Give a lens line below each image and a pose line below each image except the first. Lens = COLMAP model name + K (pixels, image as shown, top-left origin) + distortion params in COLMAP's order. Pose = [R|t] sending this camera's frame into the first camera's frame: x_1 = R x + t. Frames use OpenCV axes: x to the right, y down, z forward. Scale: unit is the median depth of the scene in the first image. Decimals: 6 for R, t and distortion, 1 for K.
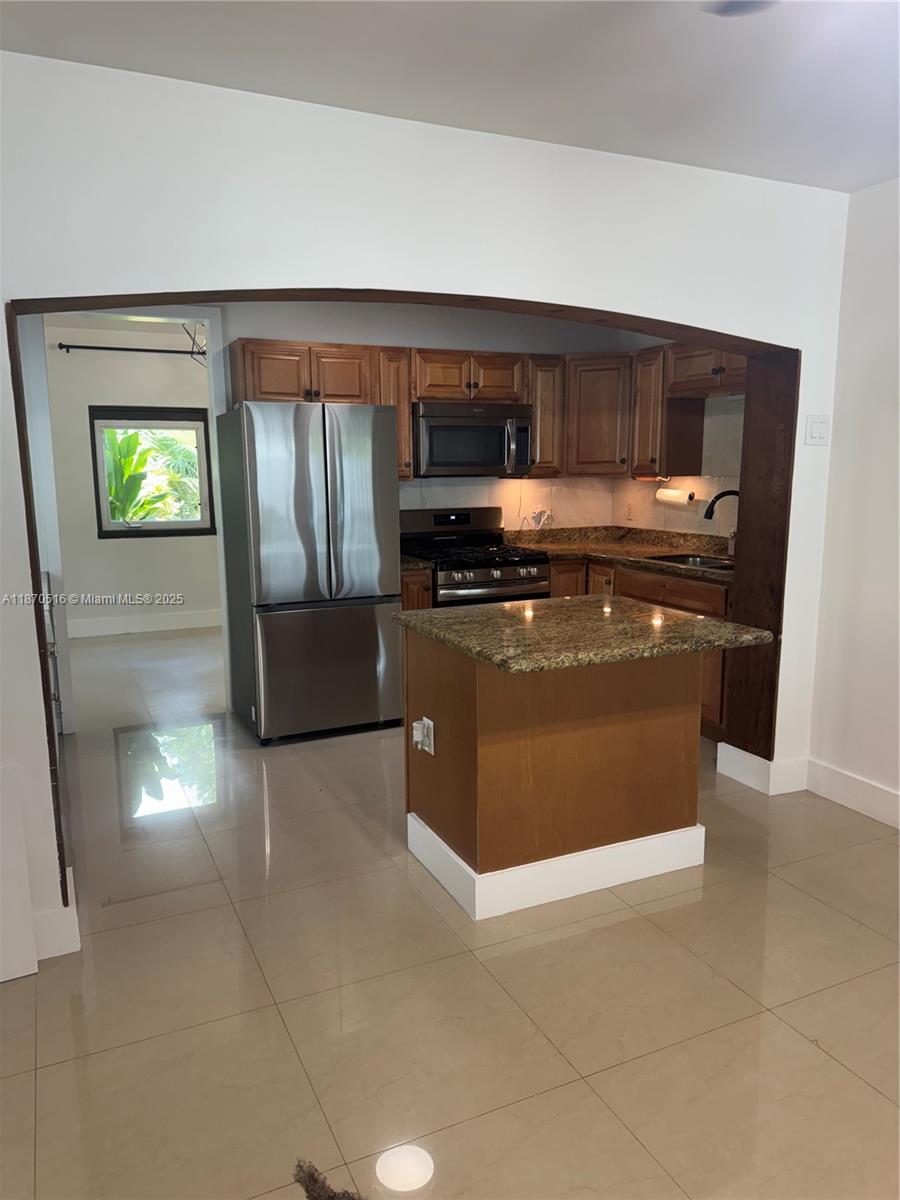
lens RADIAL K [[868.5, 0, 452.7], [0, 868.5, 625.9], [0, 0, 1]] dist [0.034393, -0.031825]
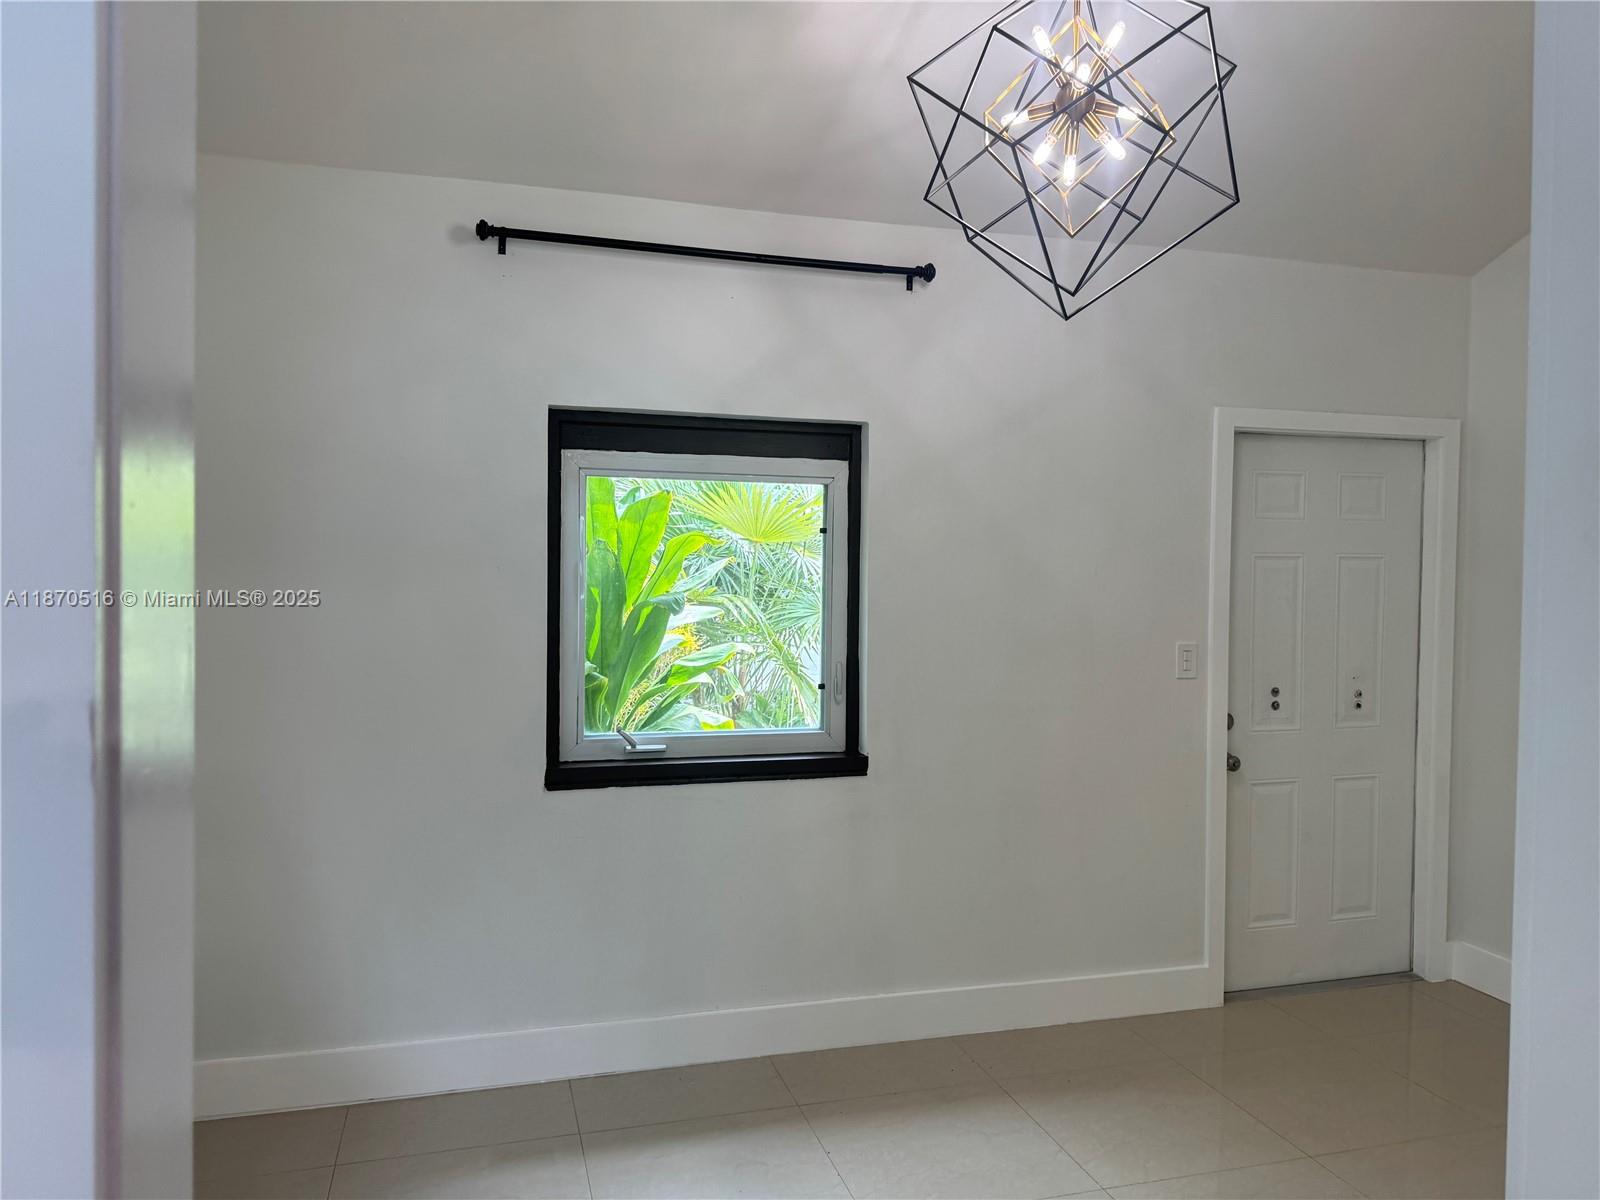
lens RADIAL K [[1158.0, 0, 800.0], [0, 1158.0, 600.0], [0, 0, 1]] dist [0.034393, -0.031825]
pose [[0.984626, 0.015931, -0.173946, -0.219209], [-0.041466, 0.988684, -0.144167, -0.106852], [0.169681, 0.149164, 0.974145, 0.535146]]
